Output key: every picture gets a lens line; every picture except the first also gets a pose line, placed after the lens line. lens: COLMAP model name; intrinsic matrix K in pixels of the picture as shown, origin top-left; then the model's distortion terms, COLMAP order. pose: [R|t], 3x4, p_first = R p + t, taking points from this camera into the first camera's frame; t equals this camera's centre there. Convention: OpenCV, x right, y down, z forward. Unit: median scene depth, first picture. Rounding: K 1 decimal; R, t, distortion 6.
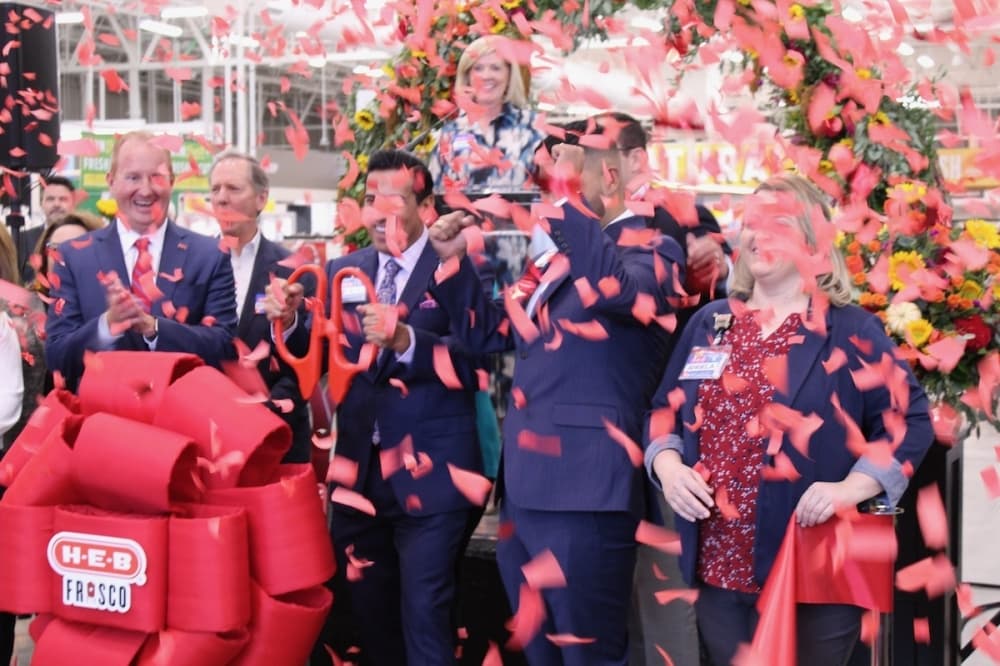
lens RADIAL K [[1549.2, 0, 473.3], [0, 1549.2, 315.0], [0, 0, 1]] dist [0.026039, 0.000000]
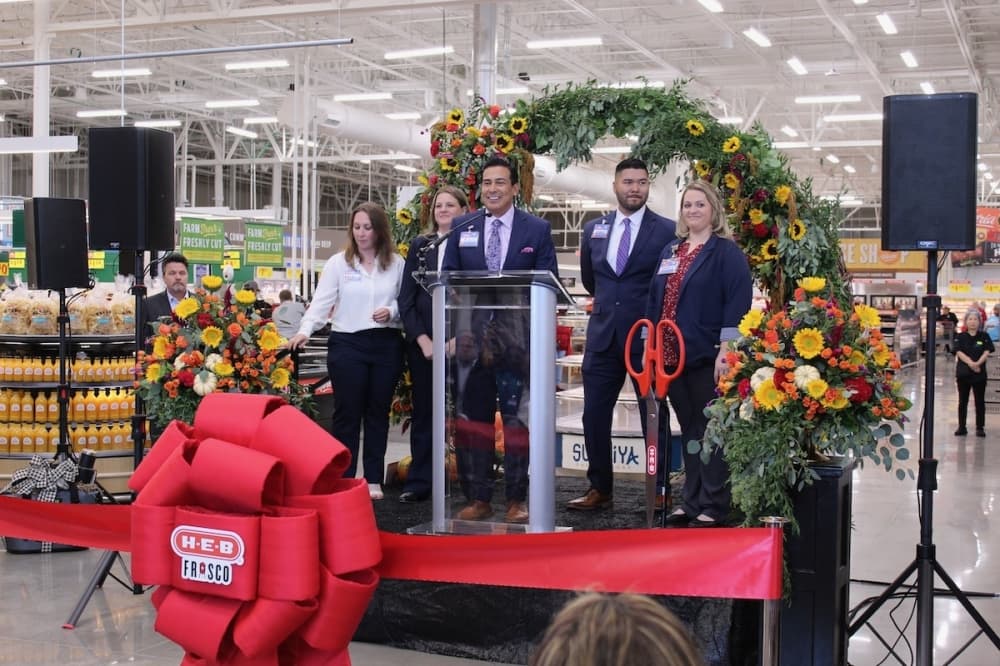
lens RADIAL K [[1331.9, 0, 477.6], [0, 1331.9, 329.8], [0, 0, 1]] dist [0.001261, 0.000000]
pose [[0.999840, 0.016706, -0.006374, -0.000152], [-0.016833, 0.999650, -0.020400, -0.009452], [0.006031, 0.020504, 0.999772, -0.127545]]
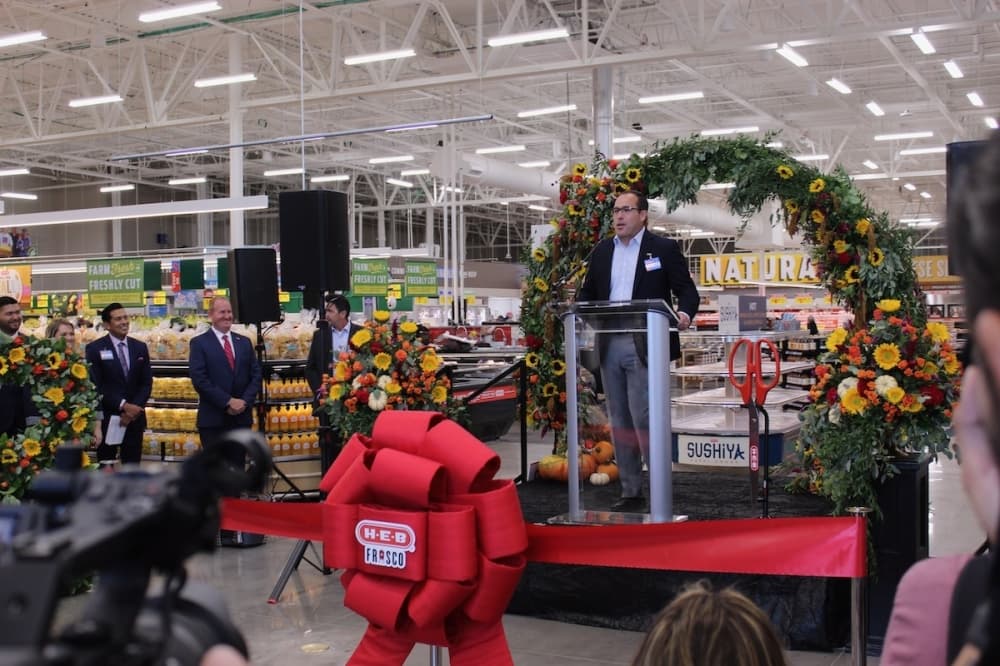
lens RADIAL K [[1167.0, 0, 497.7], [0, 1167.0, 322.1], [0, 0, 1]] dist [-0.026184, 0.000000]
pose [[0.995271, -0.009571, -0.096670, 0.000786], [0.006539, 0.999478, -0.031632, -0.023508], [0.096922, 0.030851, 0.994814, -0.175534]]
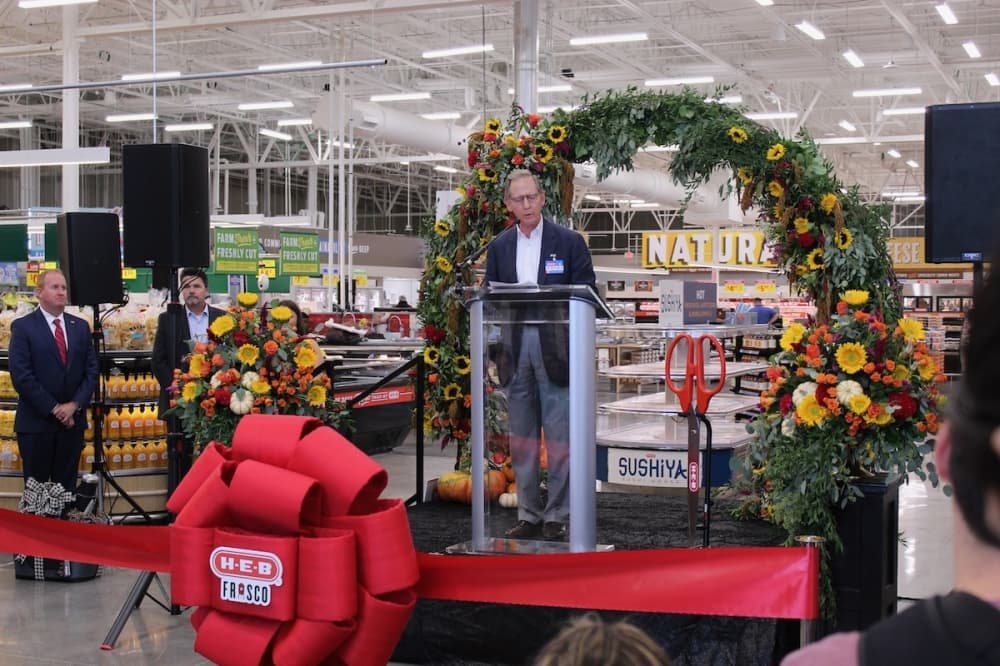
lens RADIAL K [[1447.2, 0, 487.4], [0, 1447.2, 317.7], [0, 0, 1]] dist [0.014052, 0.000000]
pose [[0.999286, 0.007468, -0.037031, 0.012533], [-0.008389, 0.999658, -0.024786, -0.024309], [0.036833, 0.025079, 0.999007, -0.203917]]
